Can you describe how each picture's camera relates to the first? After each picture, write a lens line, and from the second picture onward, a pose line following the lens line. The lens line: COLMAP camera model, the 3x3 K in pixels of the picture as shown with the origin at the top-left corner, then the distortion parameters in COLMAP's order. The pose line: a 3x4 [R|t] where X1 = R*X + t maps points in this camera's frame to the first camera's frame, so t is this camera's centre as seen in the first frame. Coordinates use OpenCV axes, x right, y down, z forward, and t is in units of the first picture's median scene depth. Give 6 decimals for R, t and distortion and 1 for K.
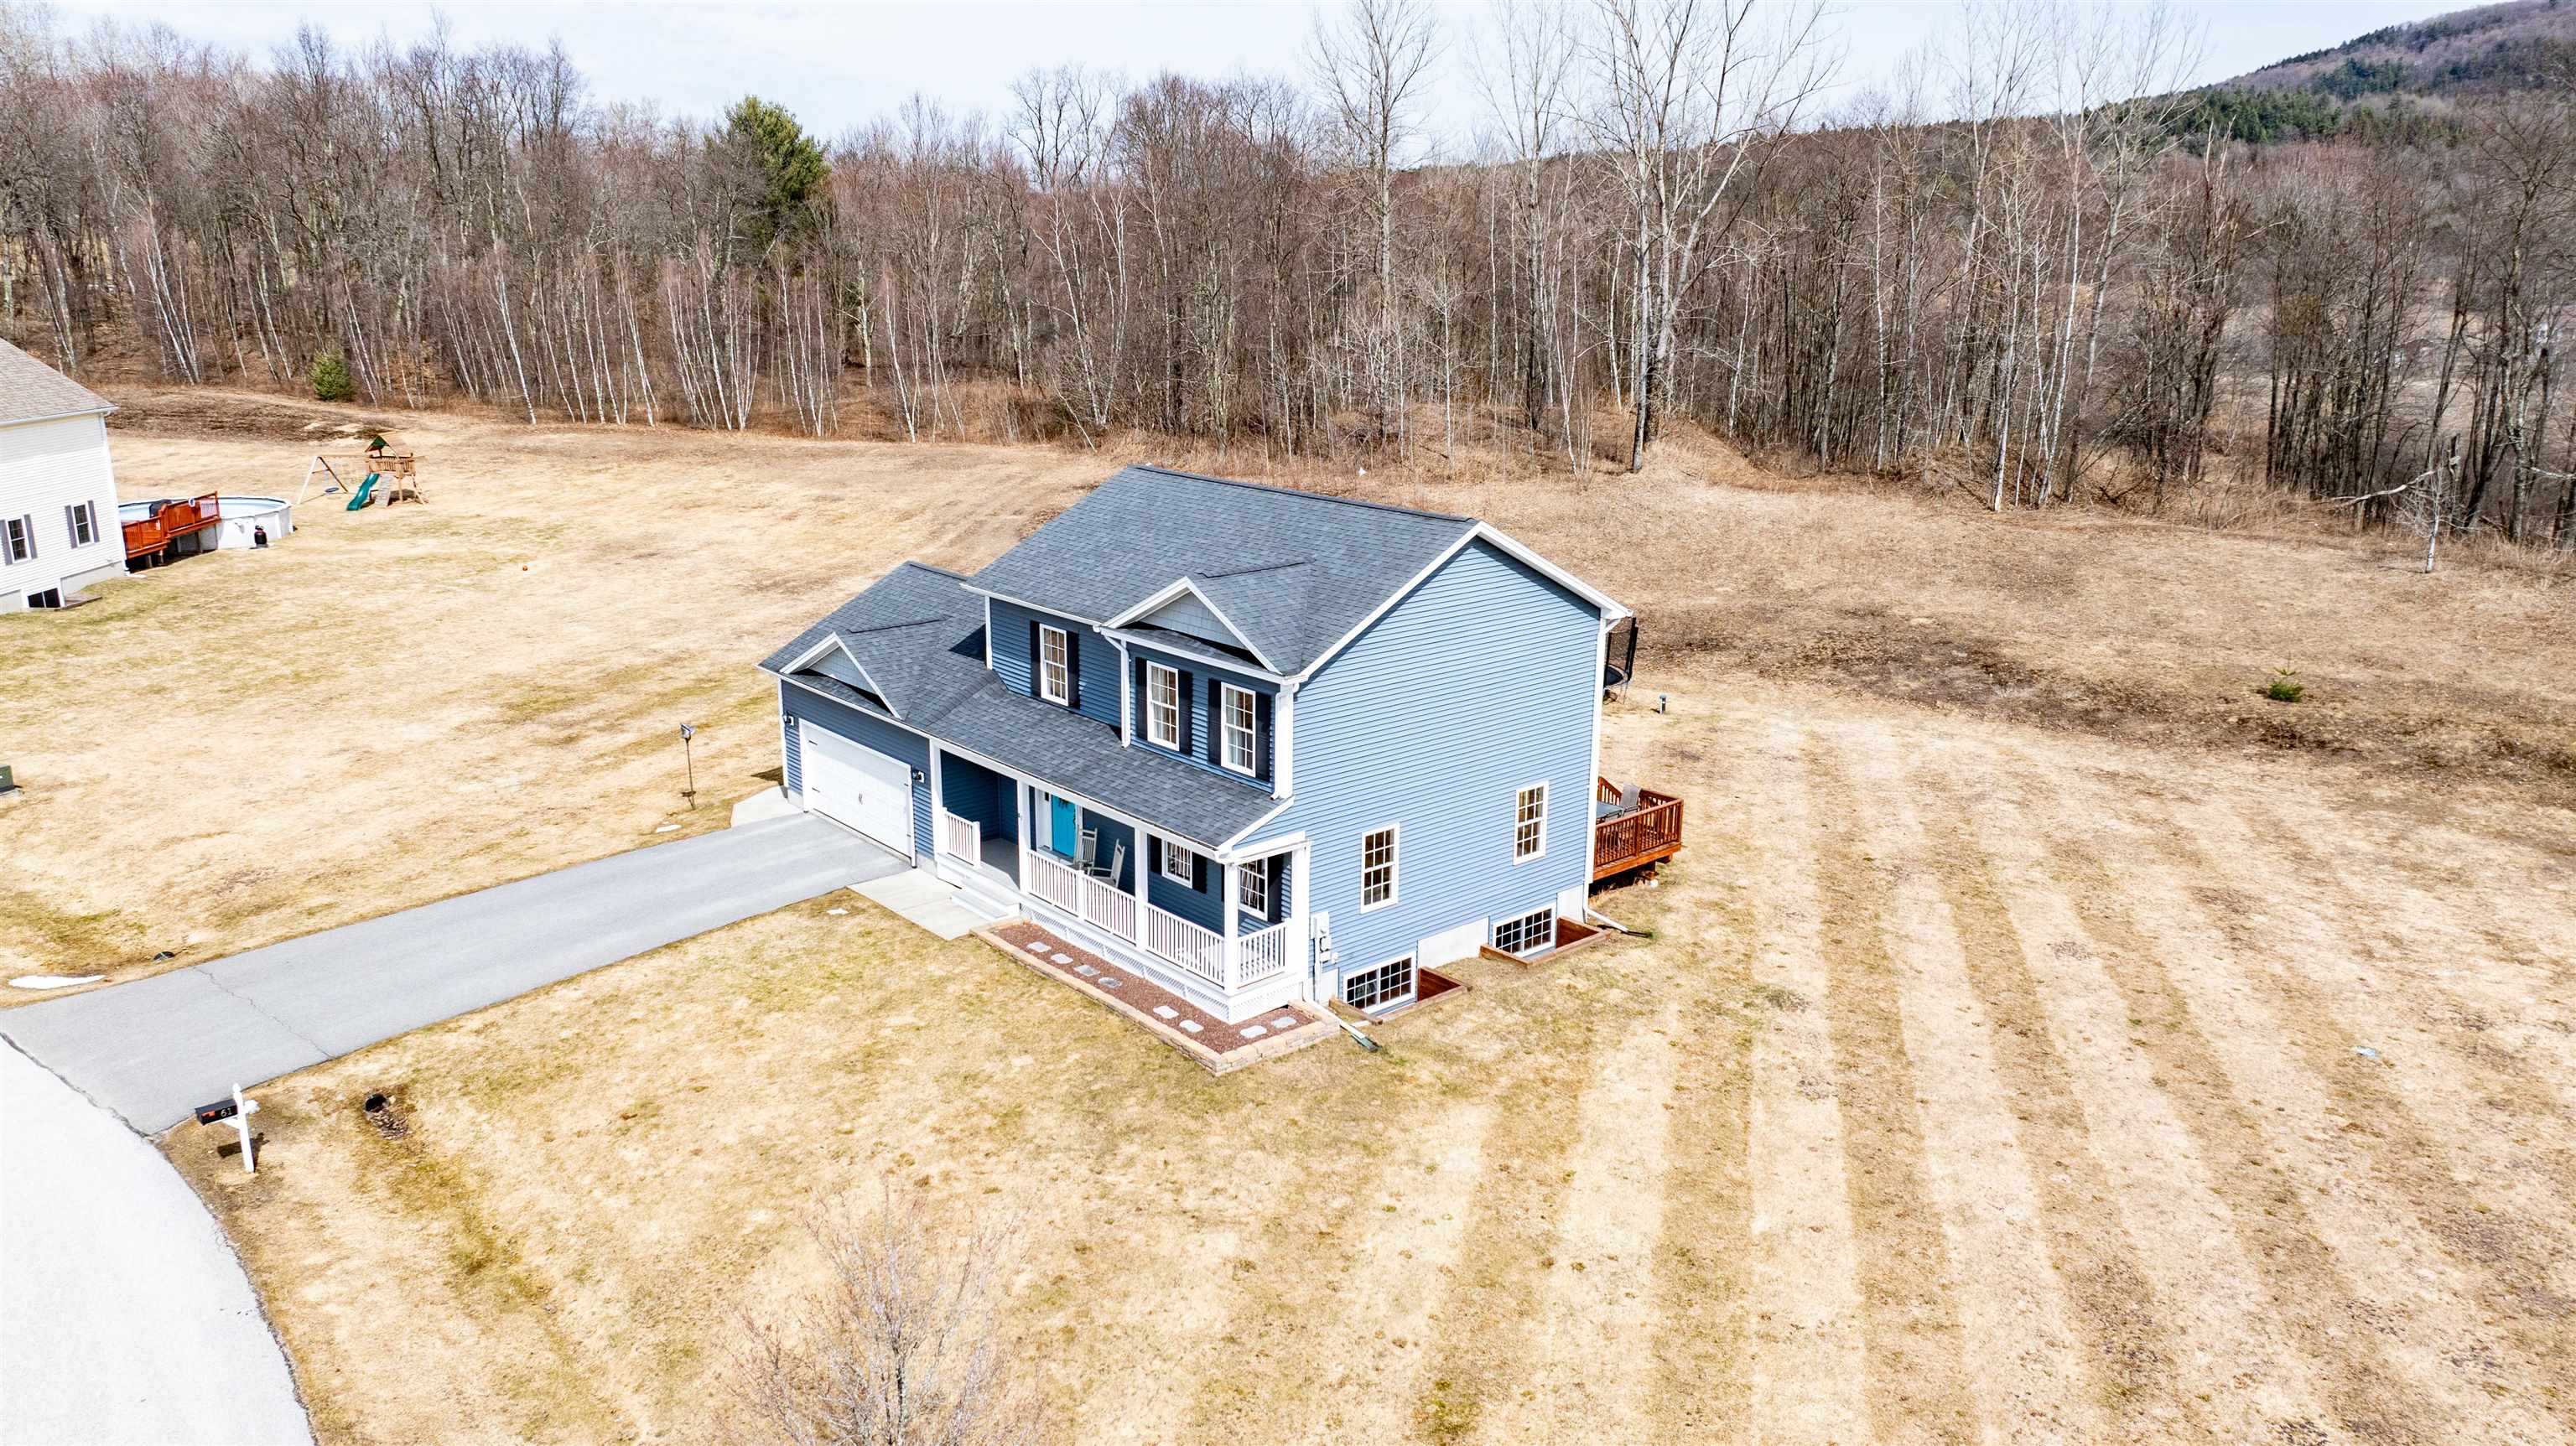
lens RADIAL K [[1812.5, 0, 1295.2], [0, 1812.5, 712.1], [0, 0, 1]] dist [-0.050127, 0.066288]
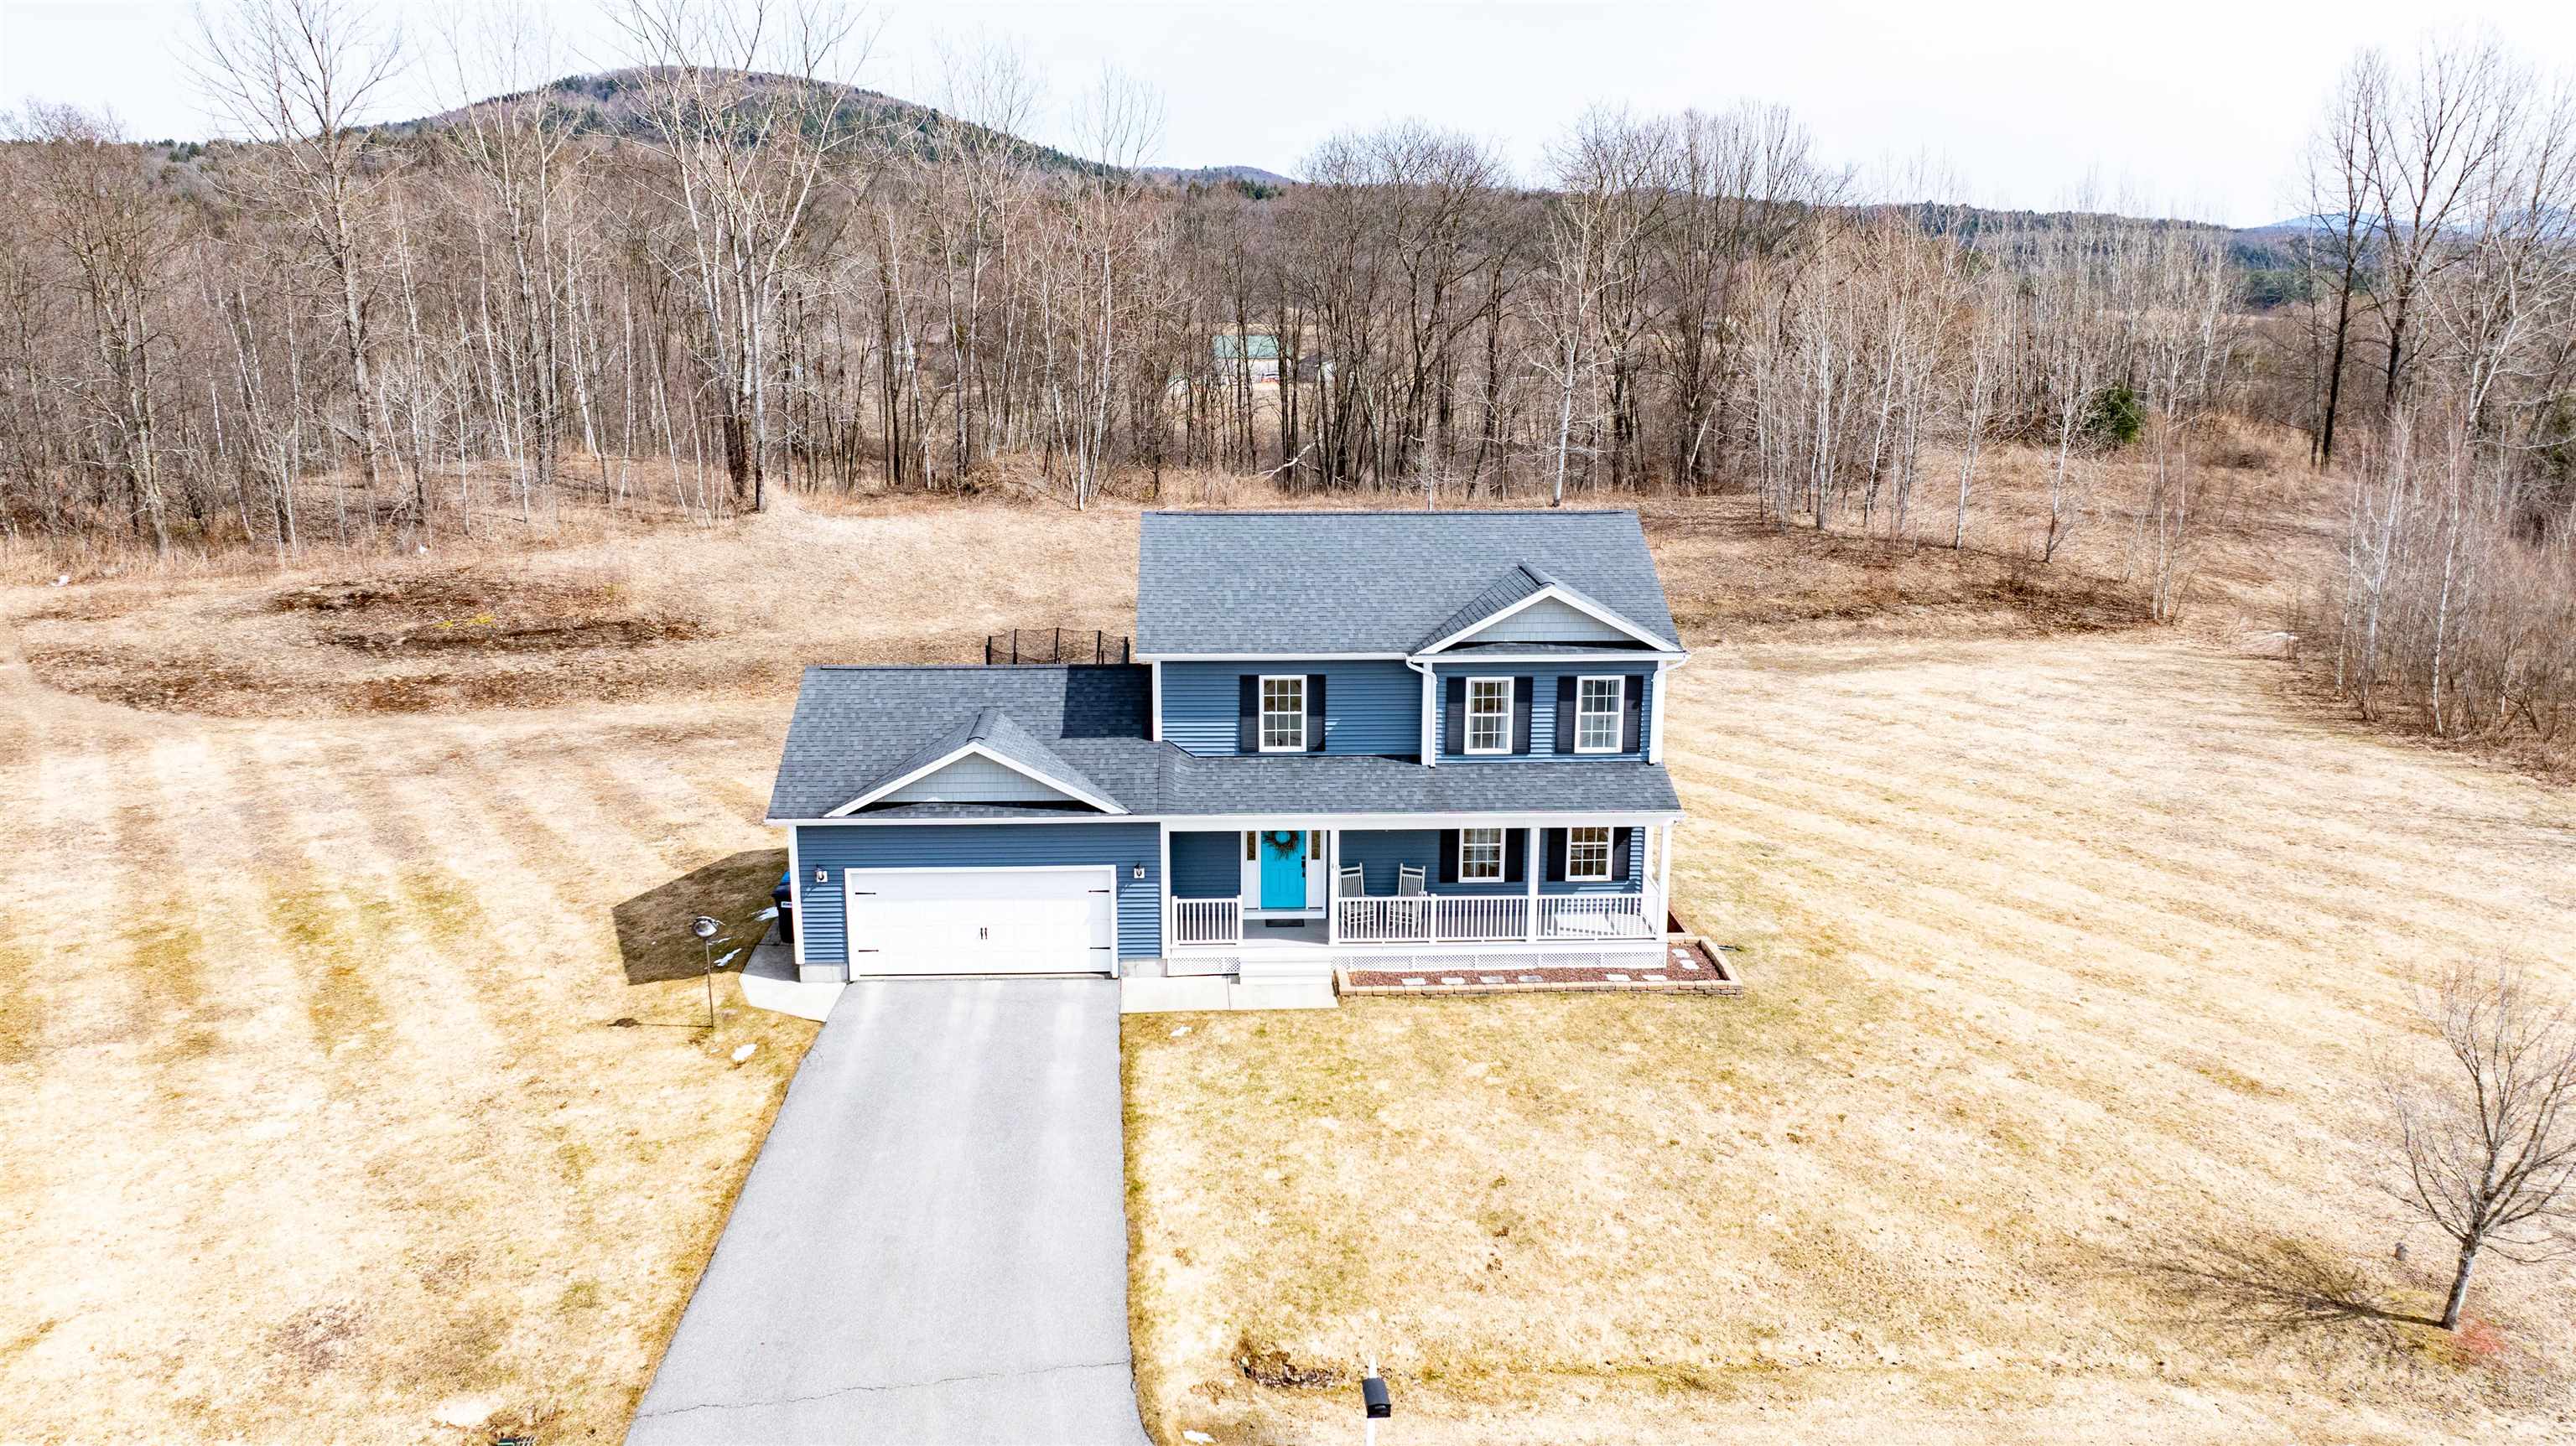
lens RADIAL K [[1812.0, 0, 1301.6], [0, 1812.0, 686.1], [0, 0, 1]] dist [-0.027276, 0.003739]
pose [[0.621153, -0.177475, 0.763329, -0.852408], [0.199653, 0.977718, 0.064854, -0.100275], [-0.757831, 0.112117, 0.642746, 0.356338]]
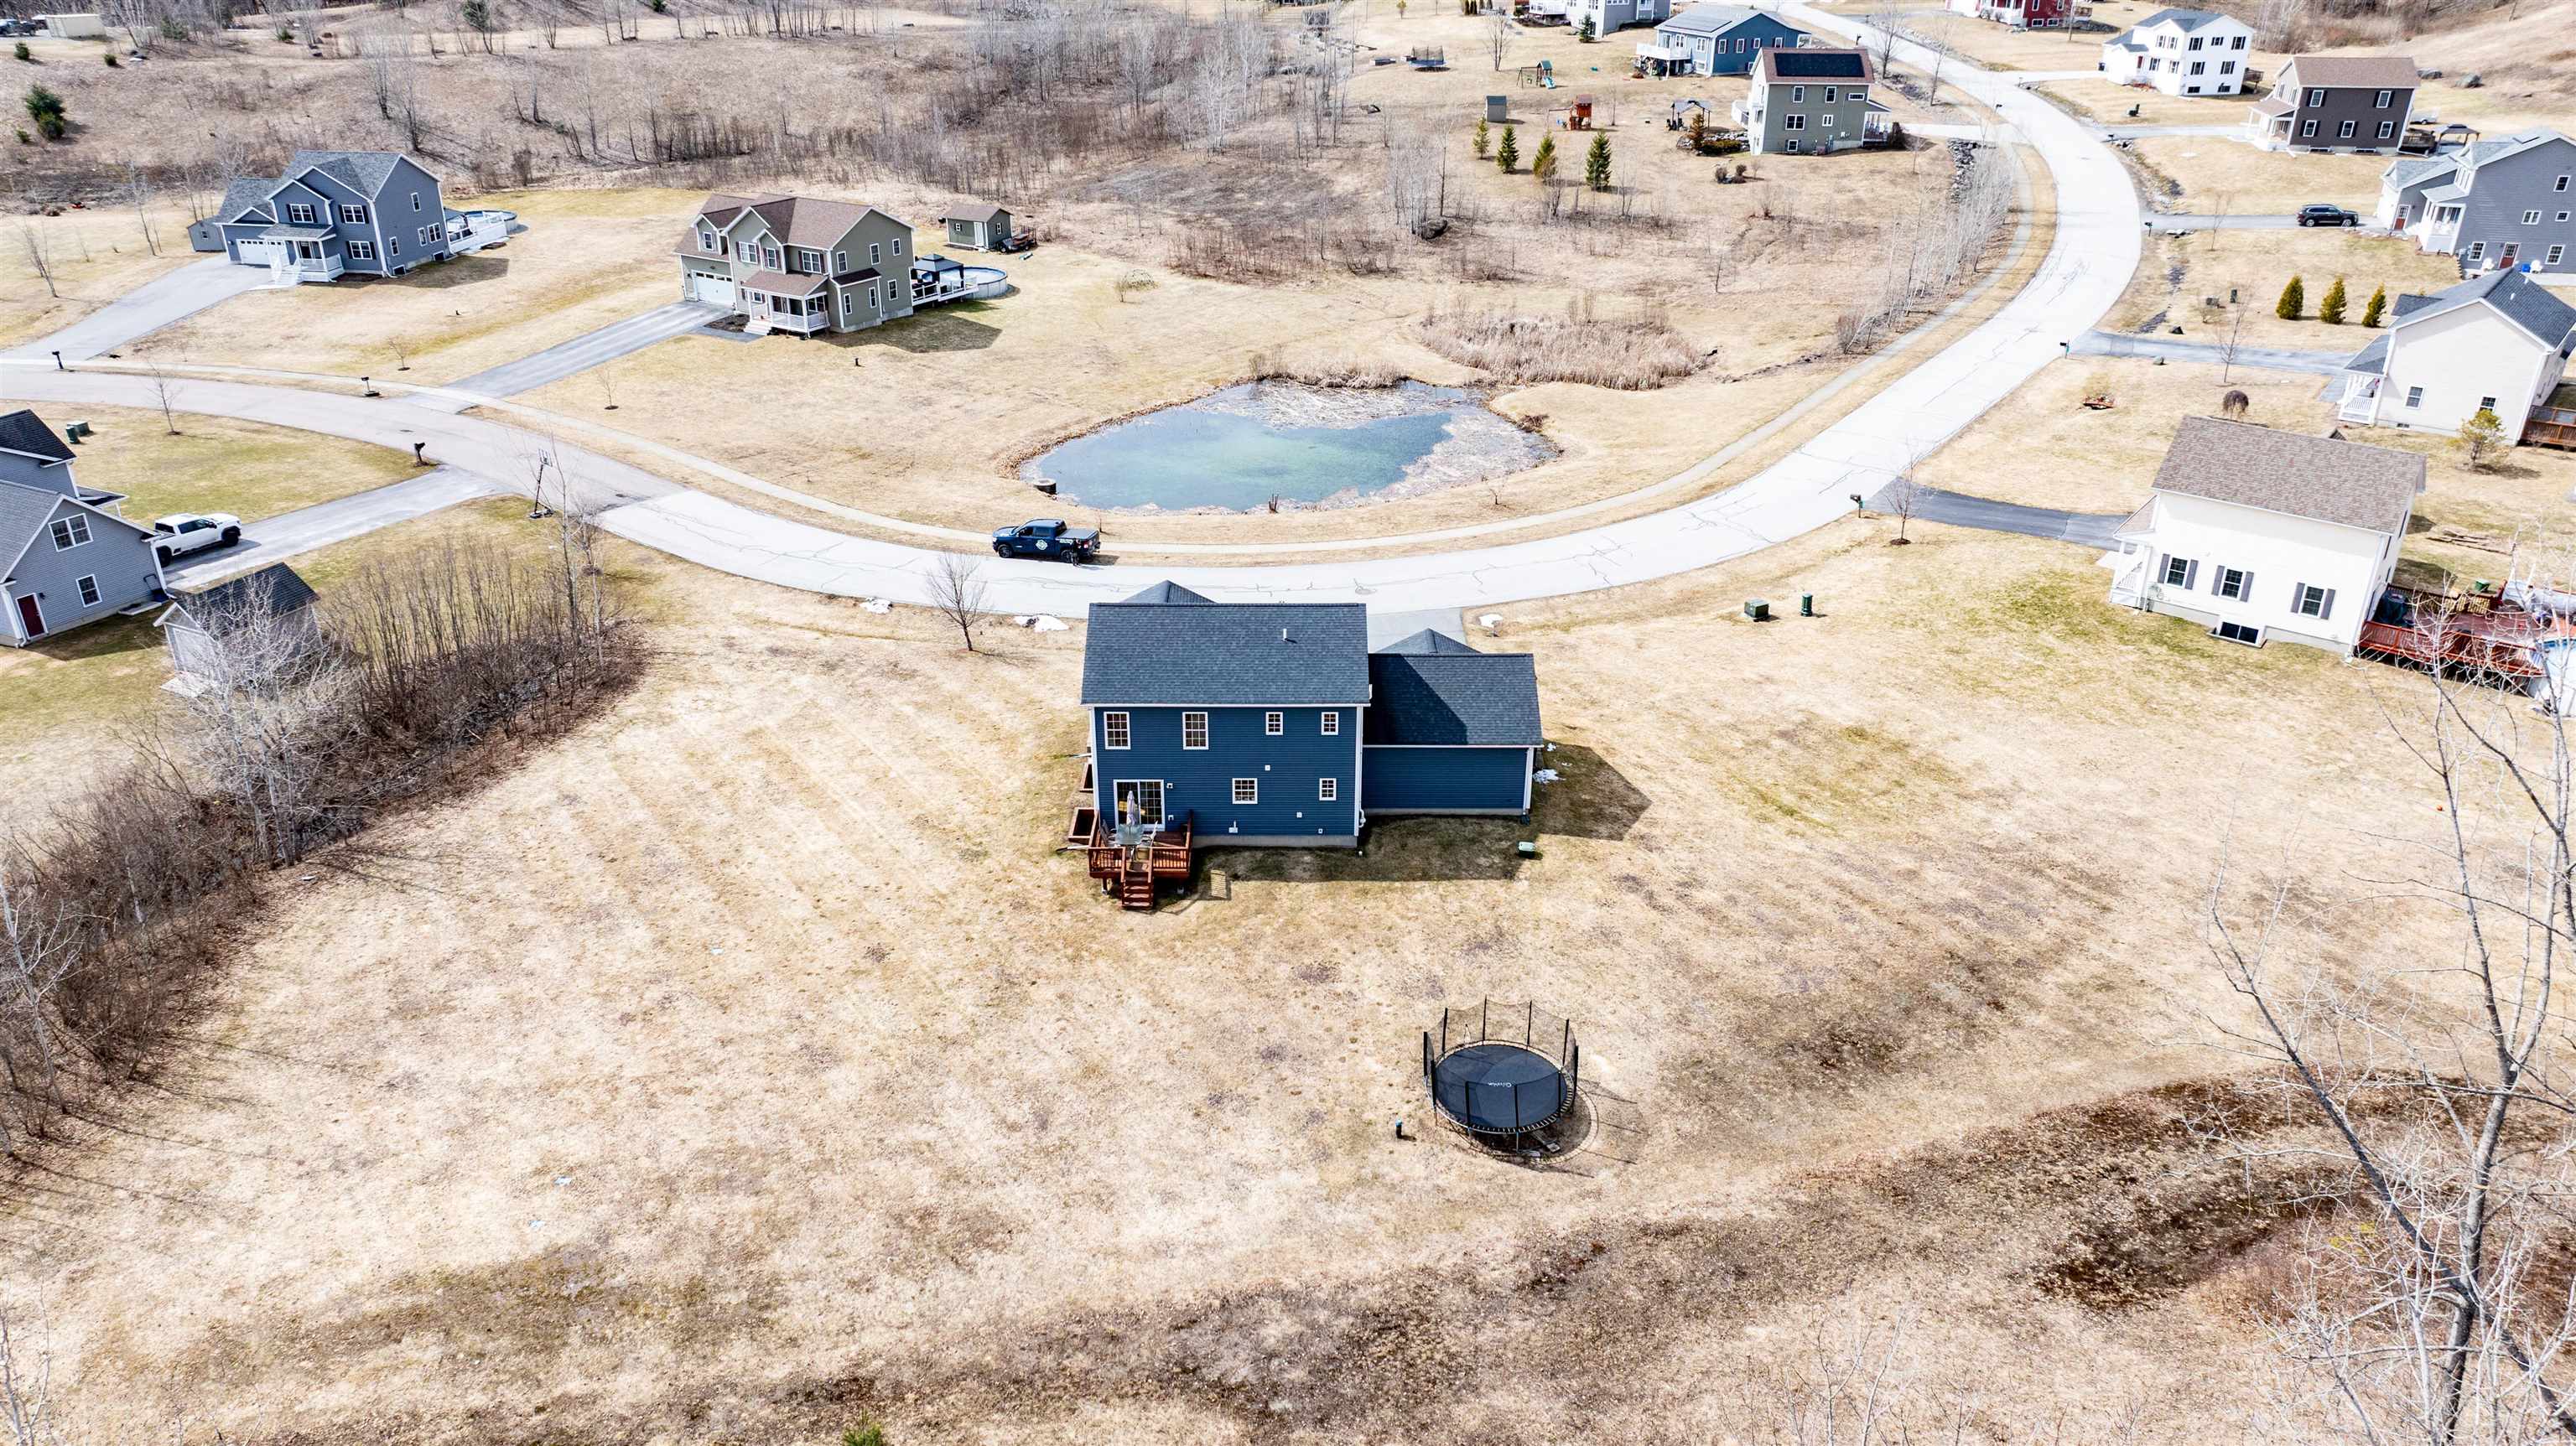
lens RADIAL K [[1797.5, 0, 1288.0], [0, 1797.5, 723.0], [0, 0, 1]] dist [-0.025098, 0.005234]
pose [[-0.658899, 0.316159, -0.682565, 1.255870], [-0.197749, 0.802672, 0.562684, -1.075029], [0.725773, 0.505729, -0.466360, 1.952301]]
